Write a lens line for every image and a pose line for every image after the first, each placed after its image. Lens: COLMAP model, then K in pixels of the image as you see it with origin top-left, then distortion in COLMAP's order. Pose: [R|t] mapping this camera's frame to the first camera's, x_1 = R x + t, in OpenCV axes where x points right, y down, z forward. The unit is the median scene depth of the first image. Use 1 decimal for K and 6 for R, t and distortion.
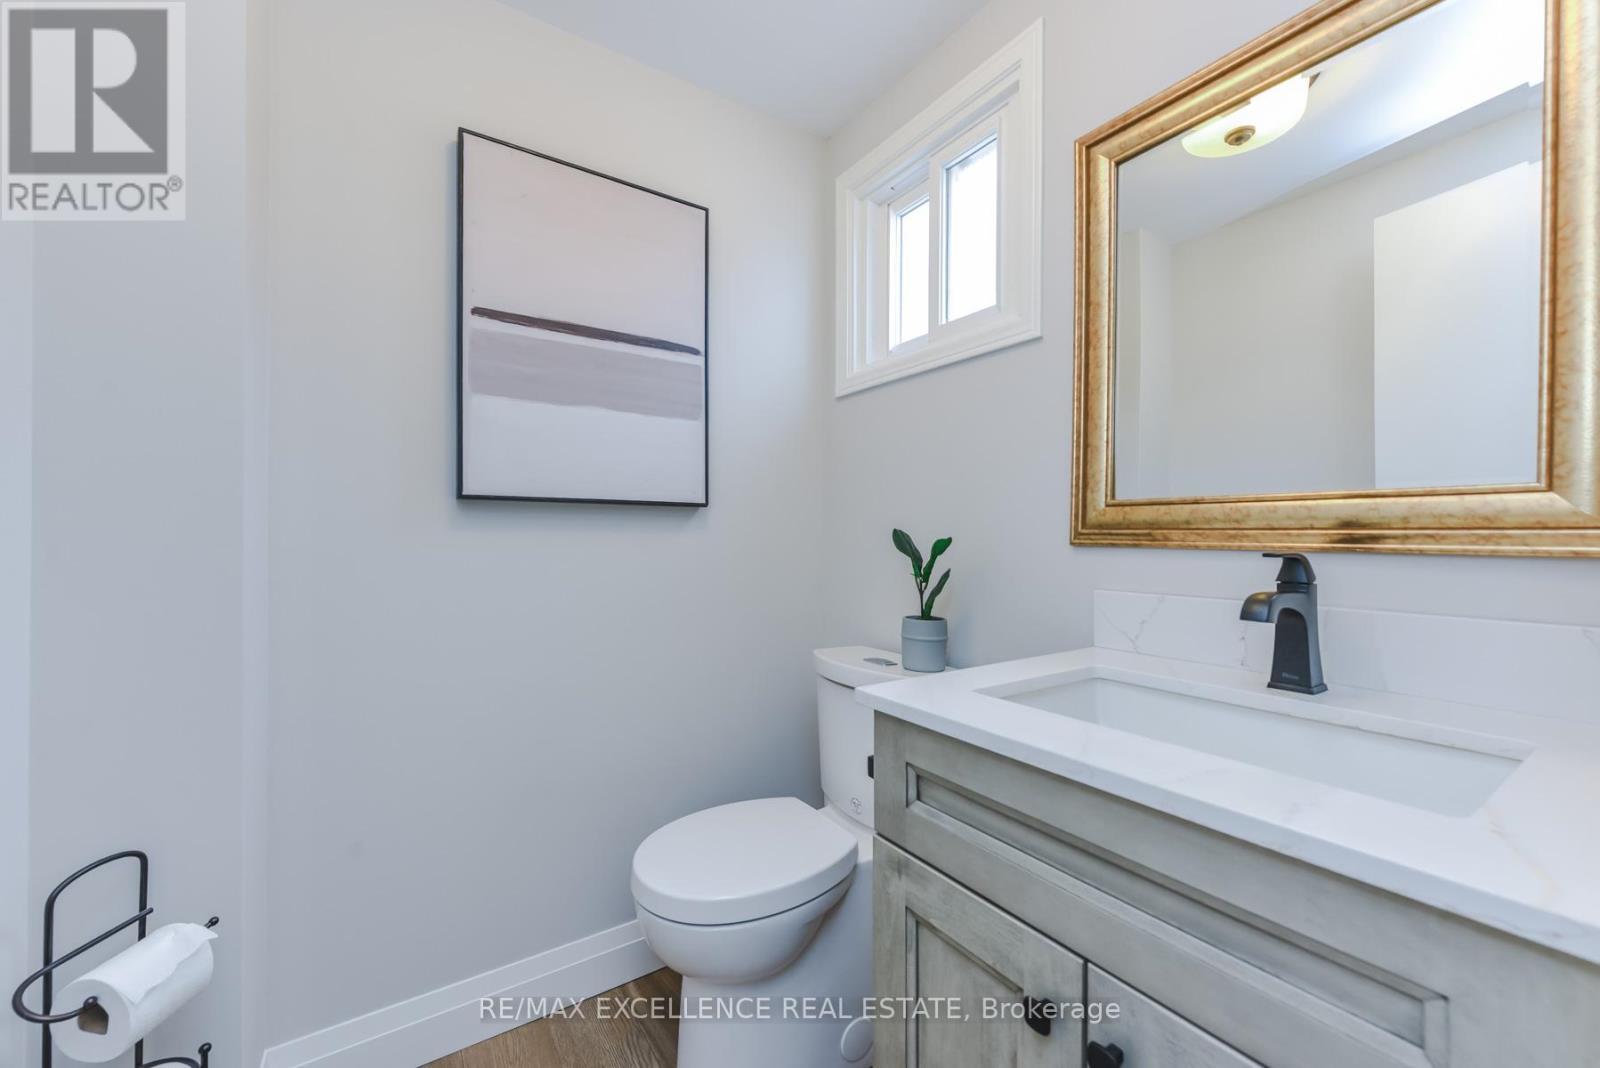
lens RADIAL K [[624.2, 0, 801.9], [0, 624.2, 536.7], [0, 0, 1]] dist [0.008866, -0.002020]
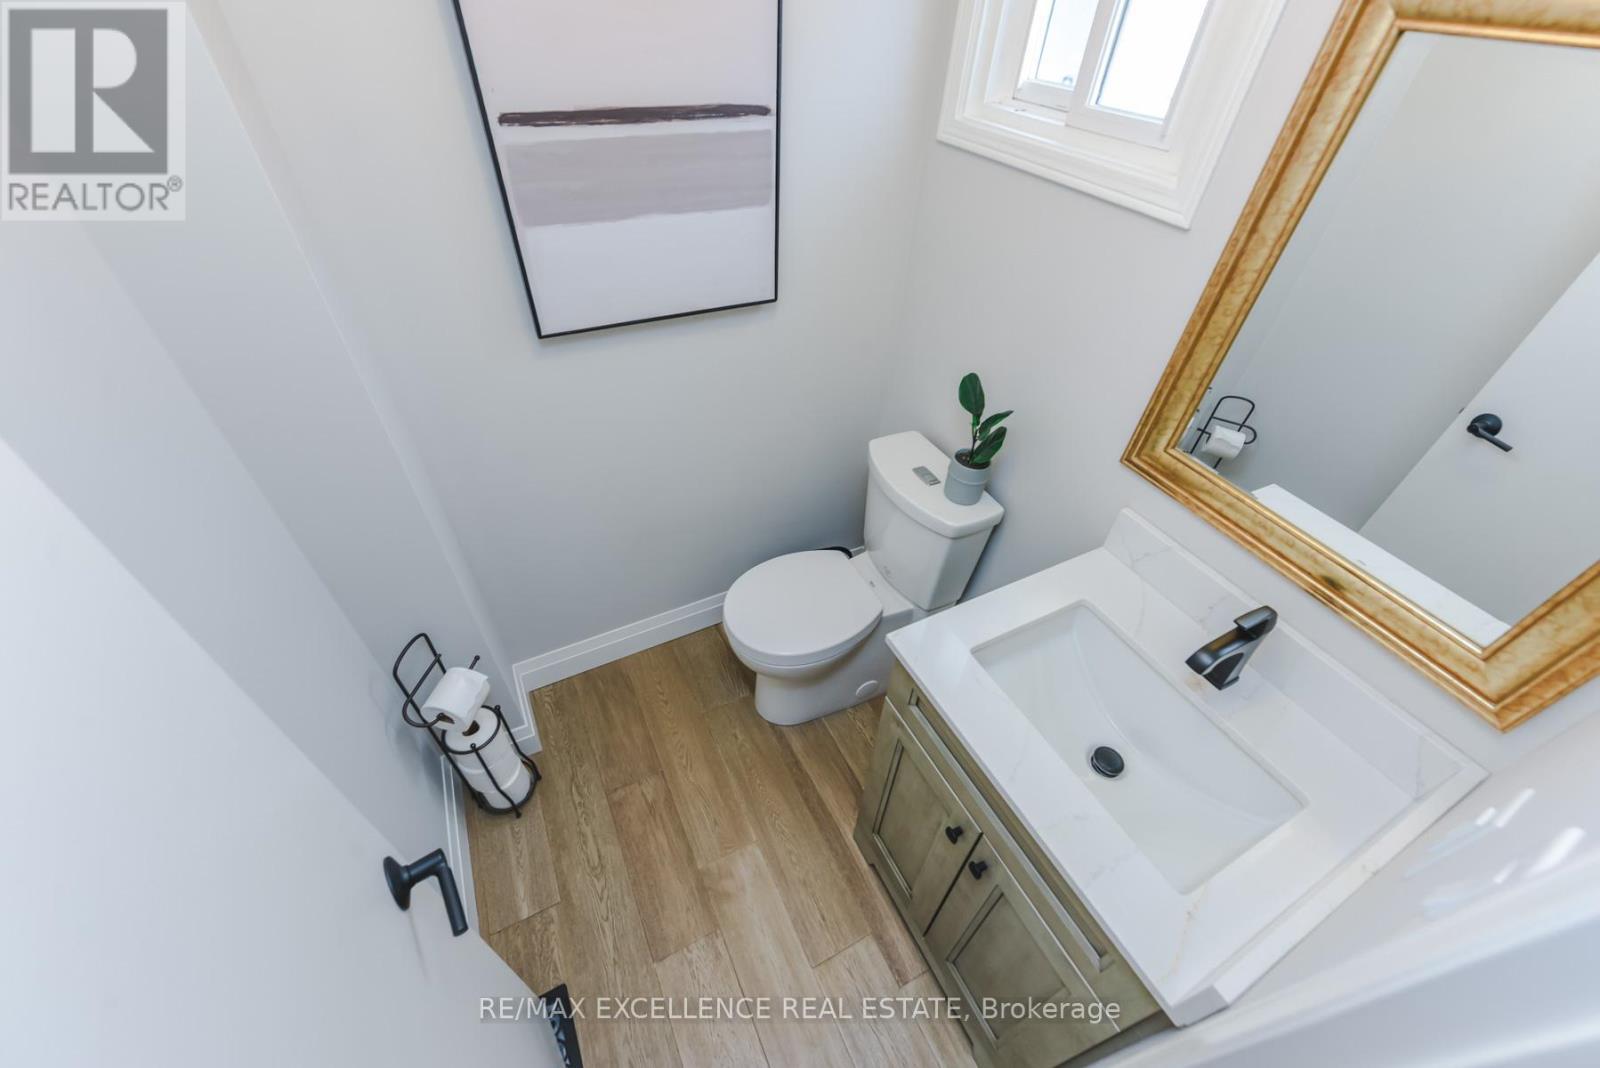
lens RADIAL K [[624.2, 0, 799.6], [0, 624.2, 537.2], [0, 0, 1]] dist [0.008866, -0.002020]
pose [[0.993108, 0.103802, -0.054413, -0.029901], [-0.040600, 0.740231, 0.671125, -0.483028], [0.109943, -0.664291, 0.739344, 0.063367]]
